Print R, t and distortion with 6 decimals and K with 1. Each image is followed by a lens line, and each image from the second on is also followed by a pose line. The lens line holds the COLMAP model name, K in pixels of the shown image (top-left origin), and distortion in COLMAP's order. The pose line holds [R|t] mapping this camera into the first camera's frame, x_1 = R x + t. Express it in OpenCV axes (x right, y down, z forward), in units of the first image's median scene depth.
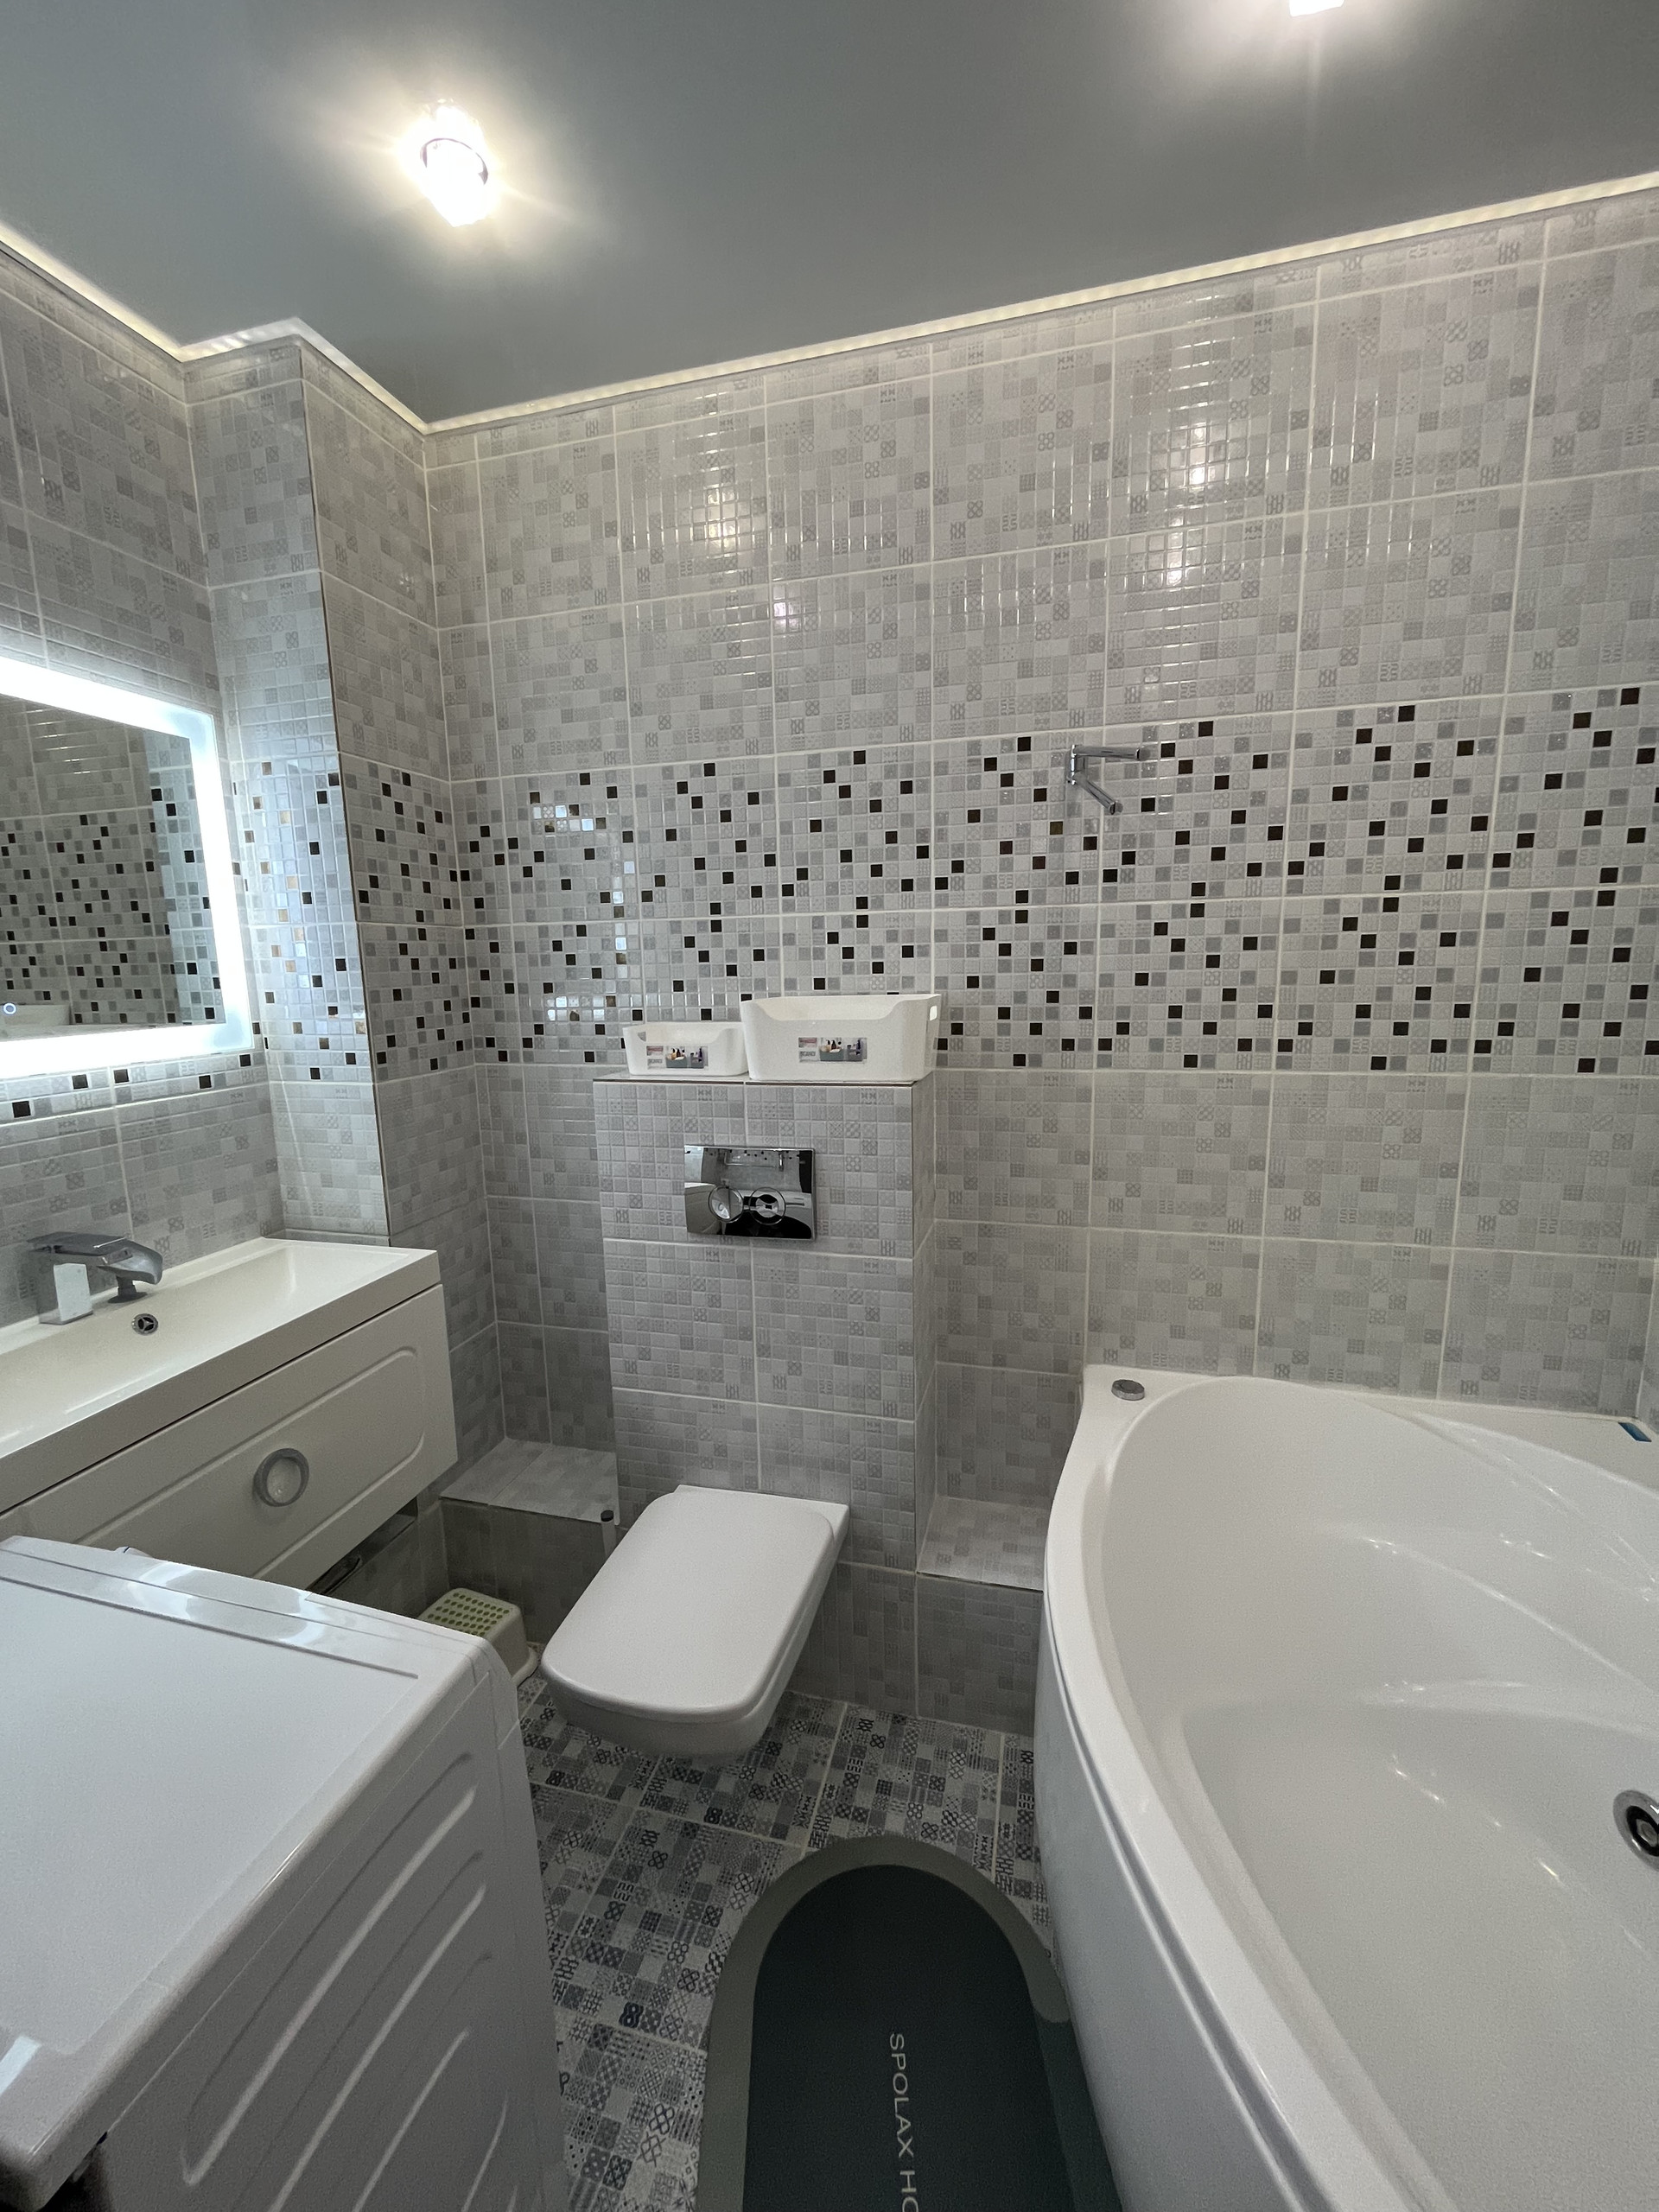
lens RADIAL K [[893.4, 0, 829.6], [0, 893.4, 1104.6], [0, 0, 1]] dist [-0.002570, -0.000495]
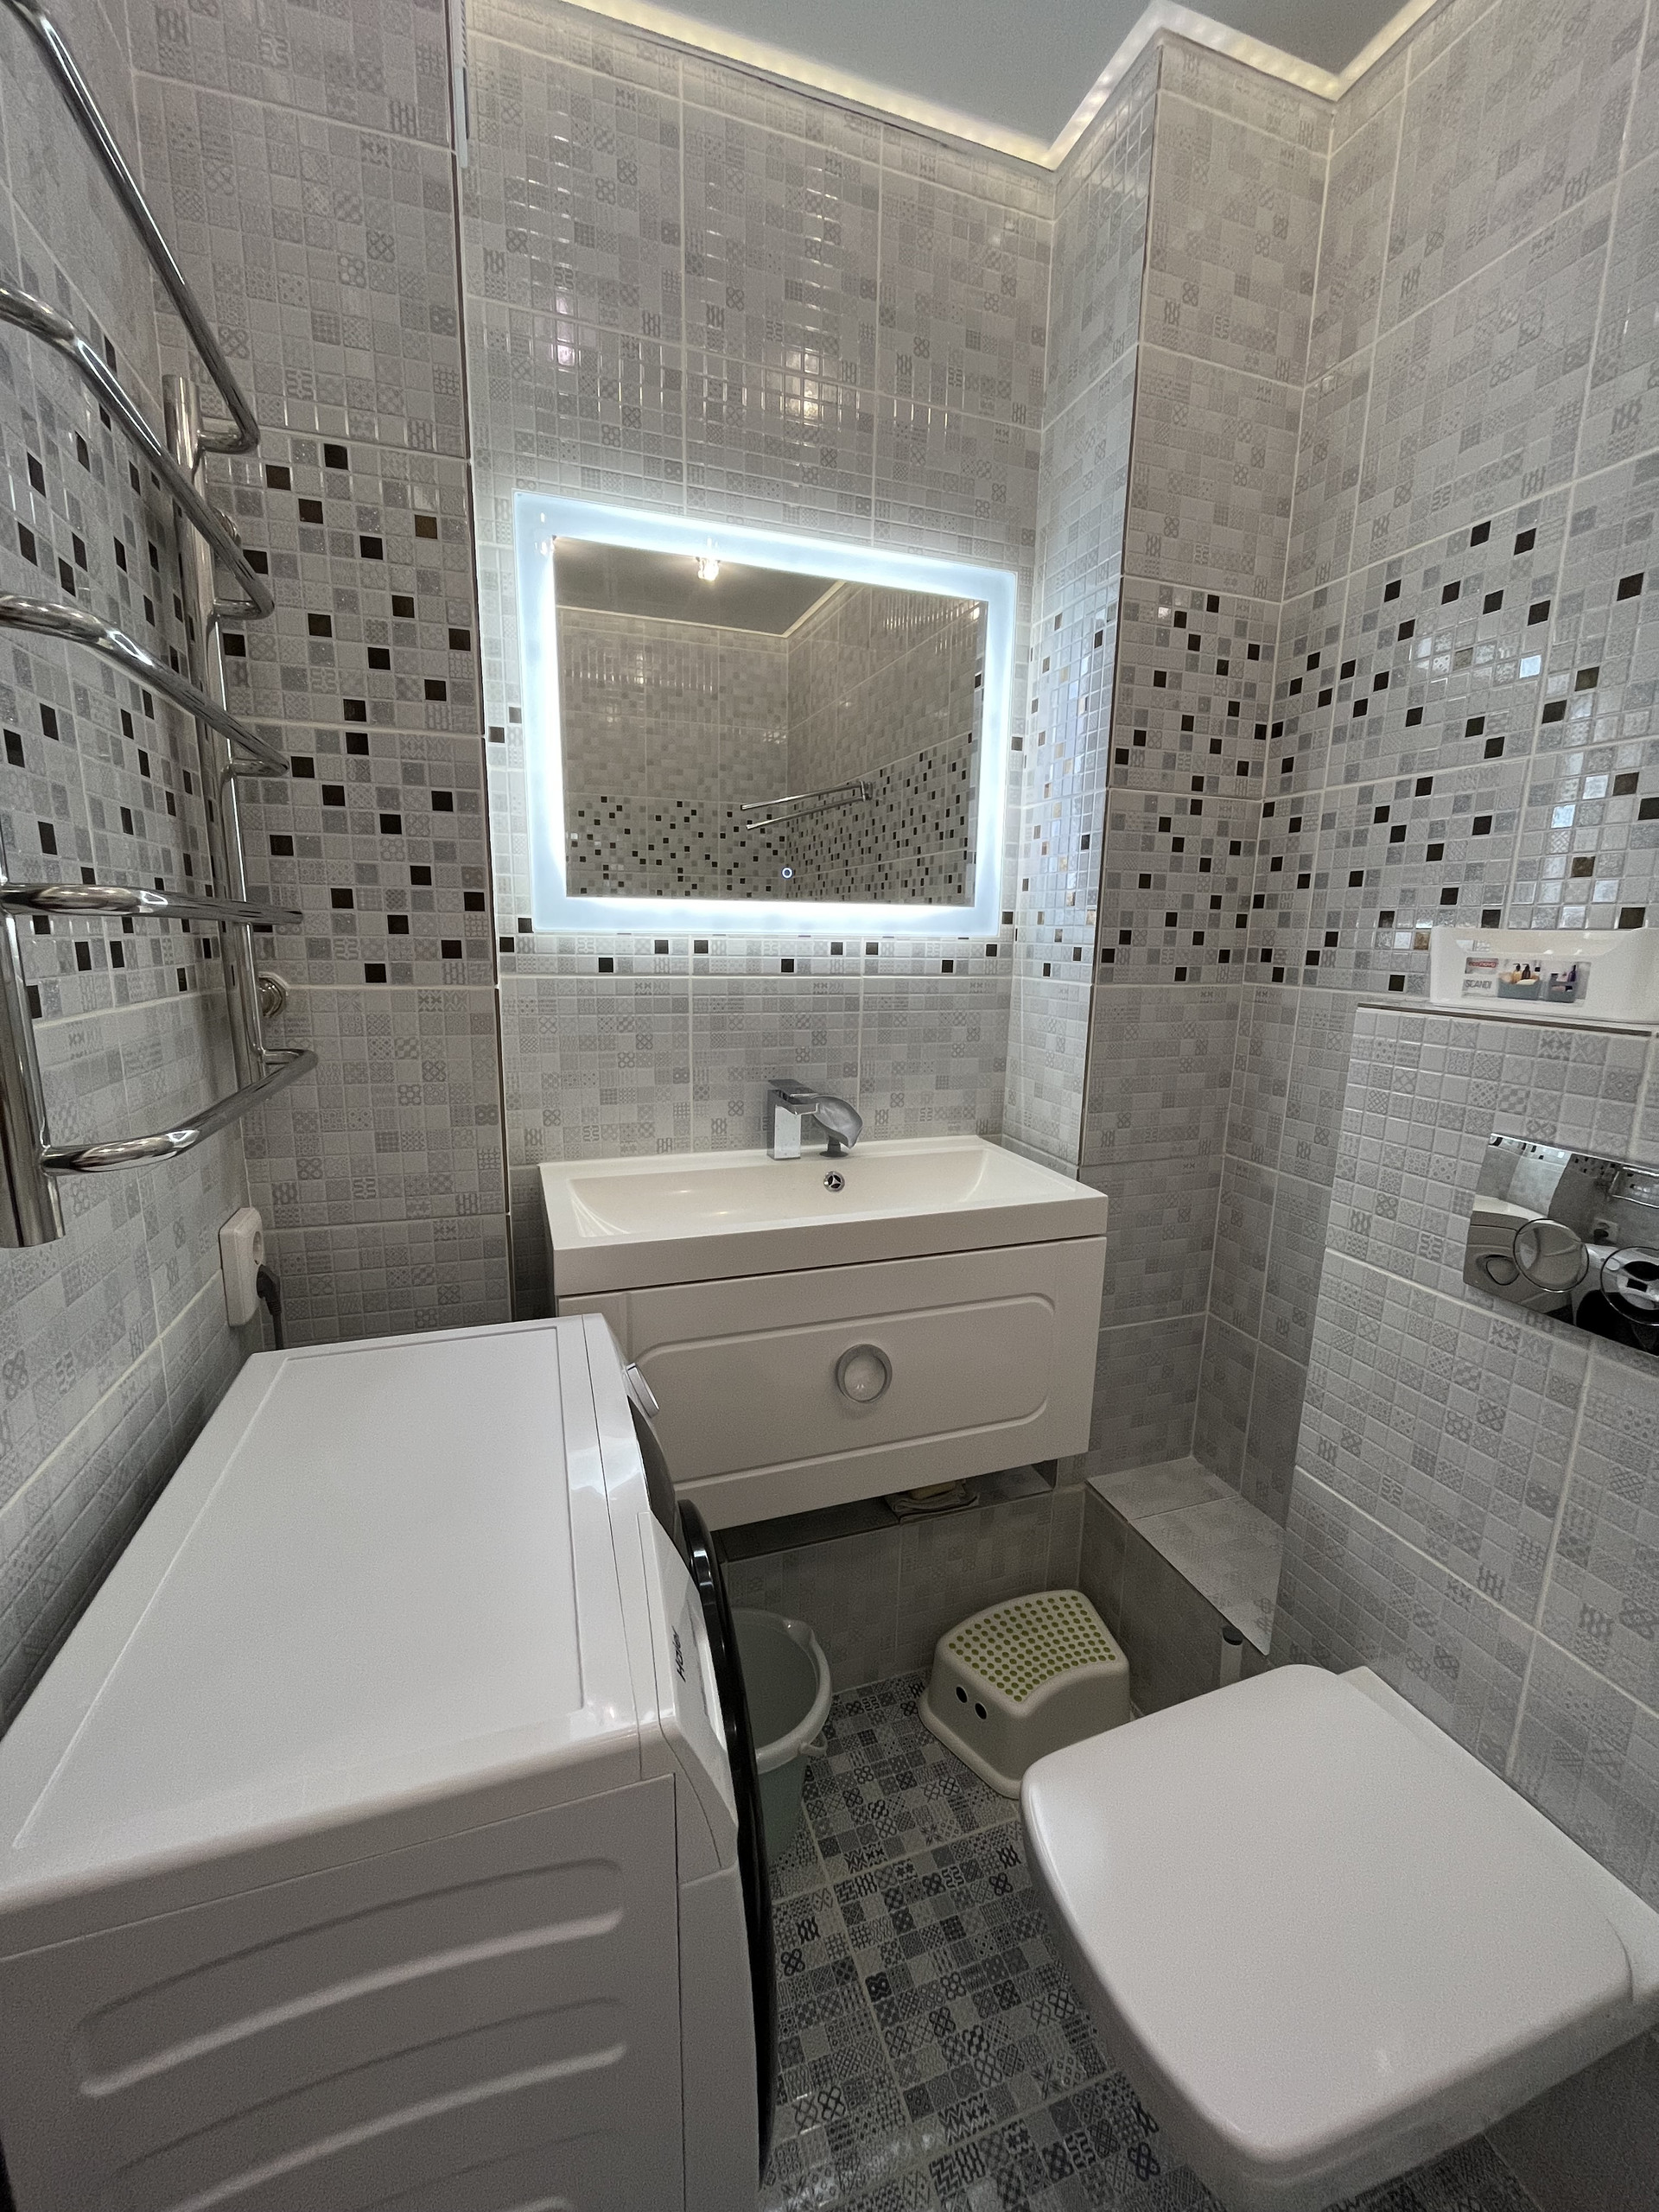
lens RADIAL K [[893.4, 0, 829.5], [0, 893.4, 1104.6], [0, 0, 1]] dist [-0.002570, -0.000495]
pose [[0.559741, 0.189628, -0.806679, 0.054380], [-0.161248, 0.979782, 0.118433, 0.028413], [0.812828, 0.063784, 0.579001, 0.326627]]
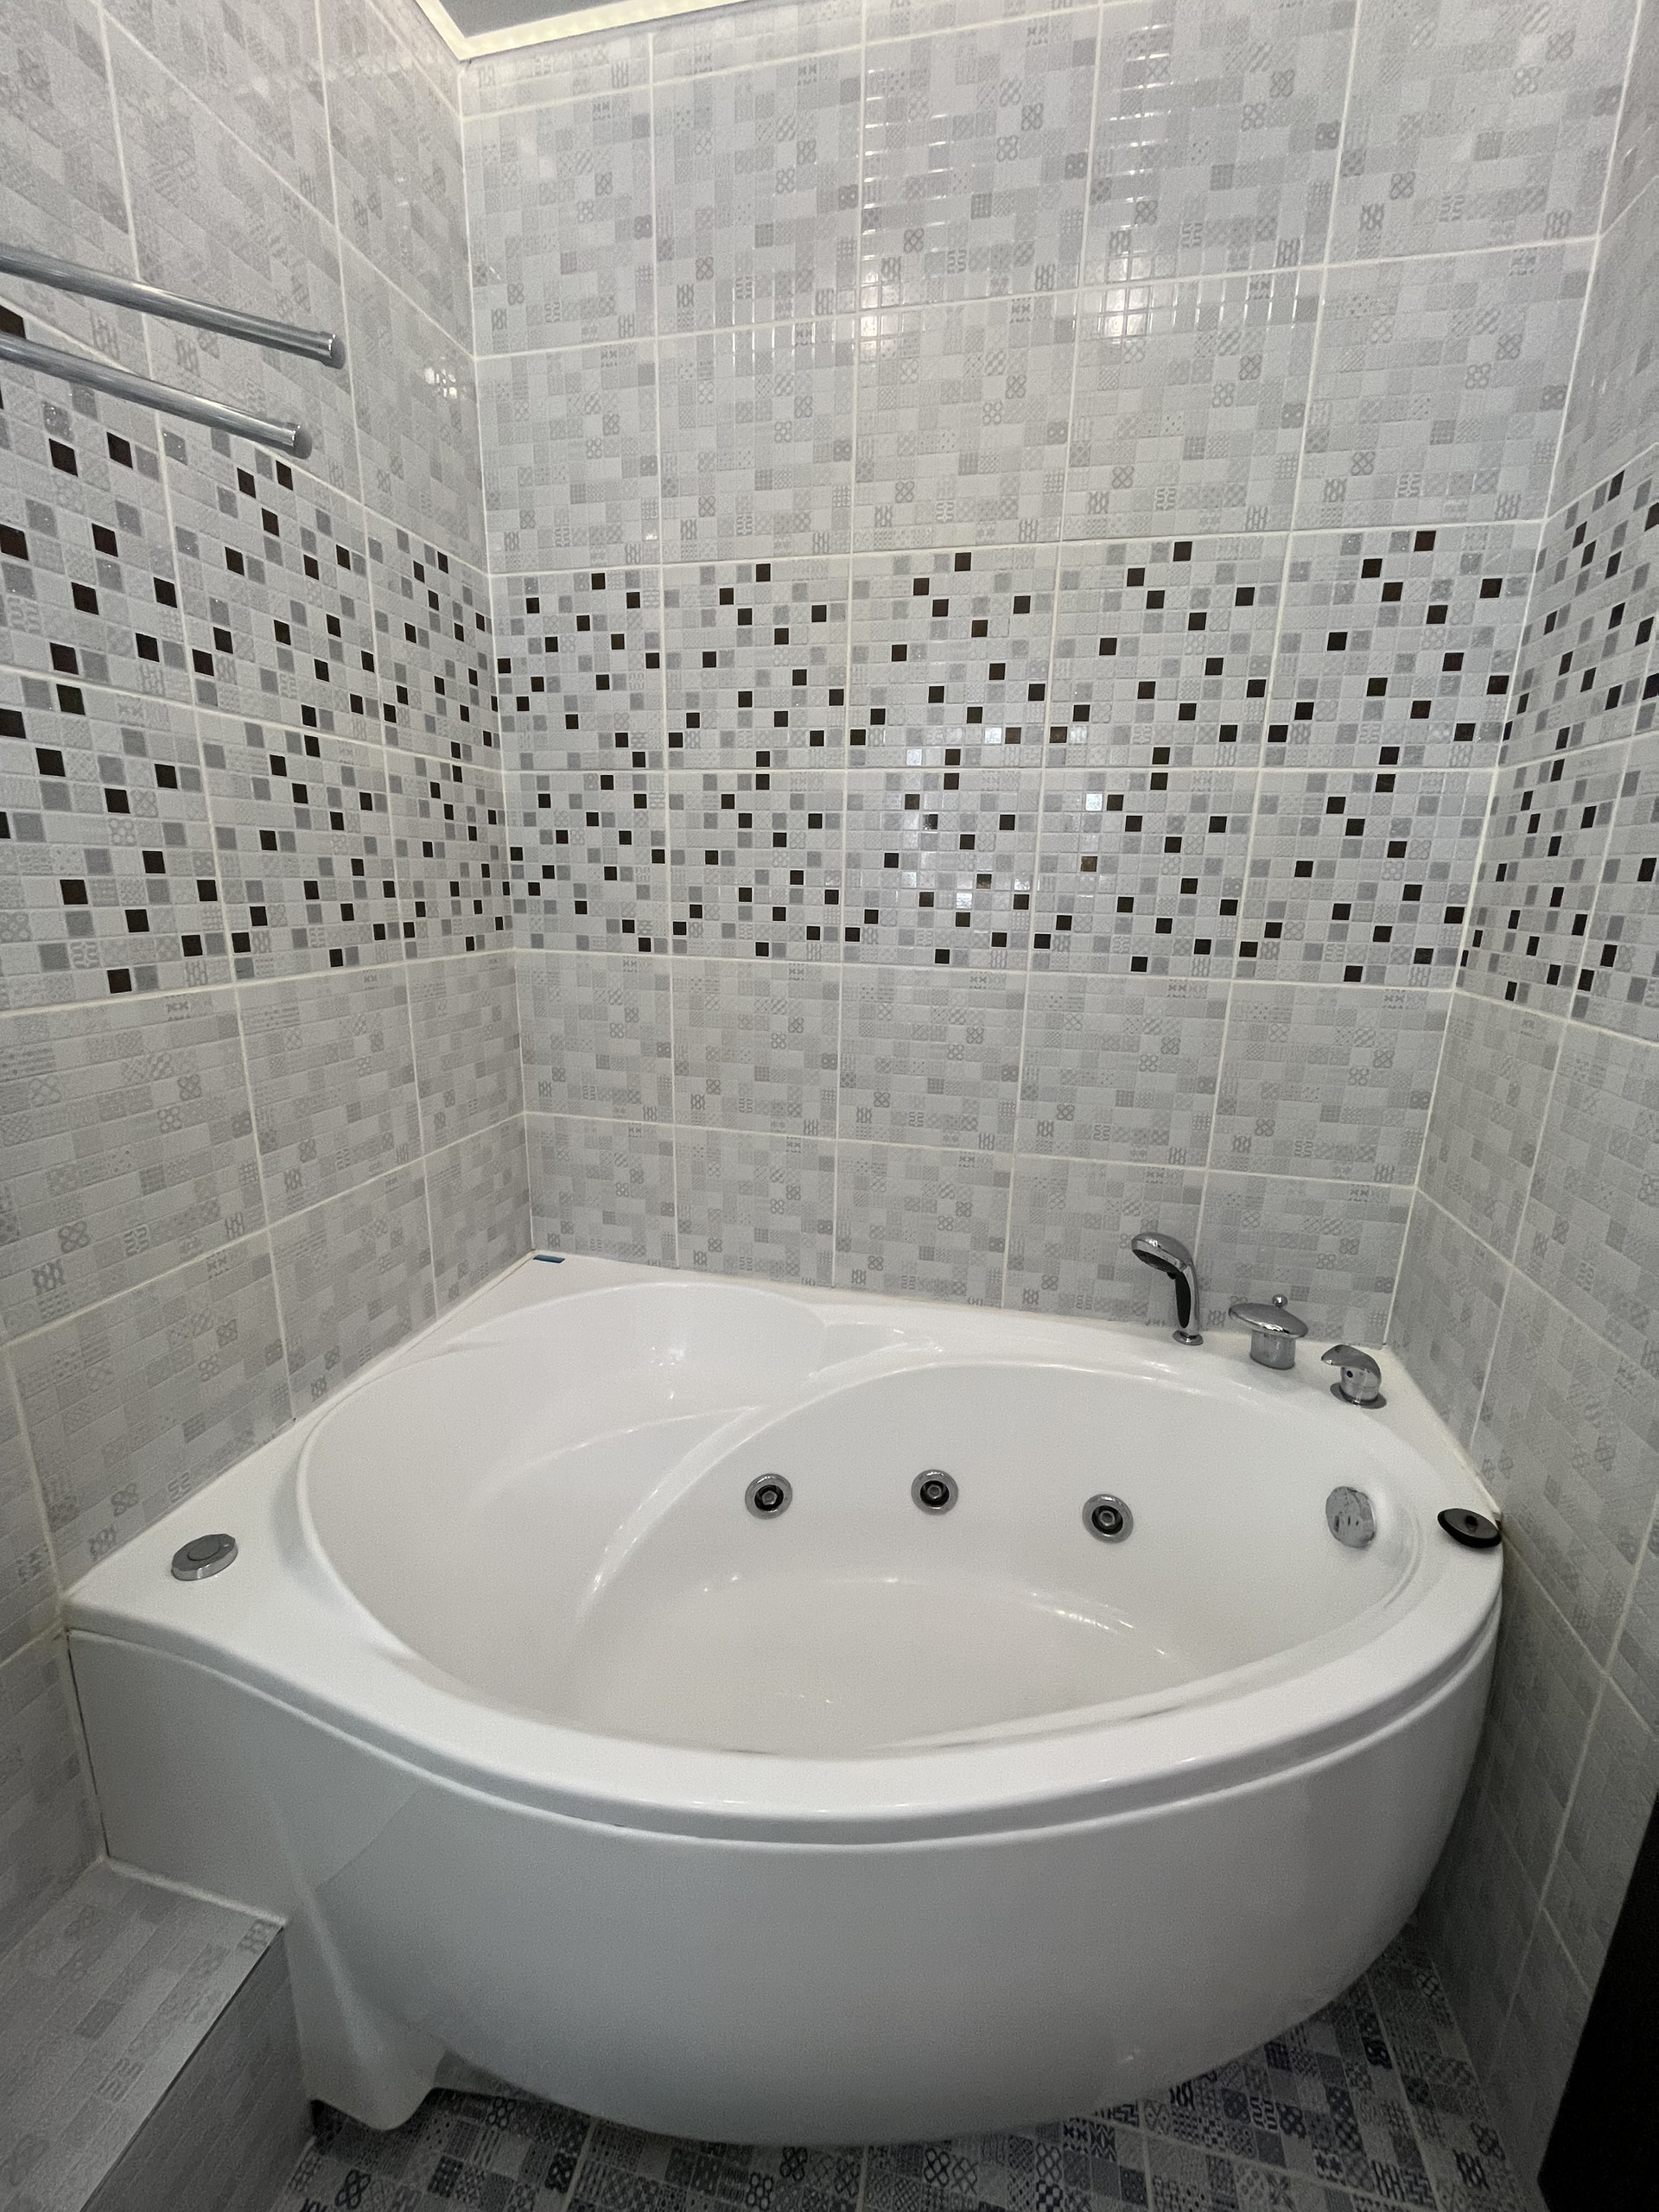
lens RADIAL K [[893.4, 0, 829.2], [0, 893.4, 1103.6], [0, 0, 1]] dist [-0.002570, -0.000495]
pose [[-0.049361, -0.225477, 0.972997, -0.181502], [0.138589, 0.963214, 0.230241, -0.040633], [-0.989119, 0.146212, -0.016297, 0.562939]]
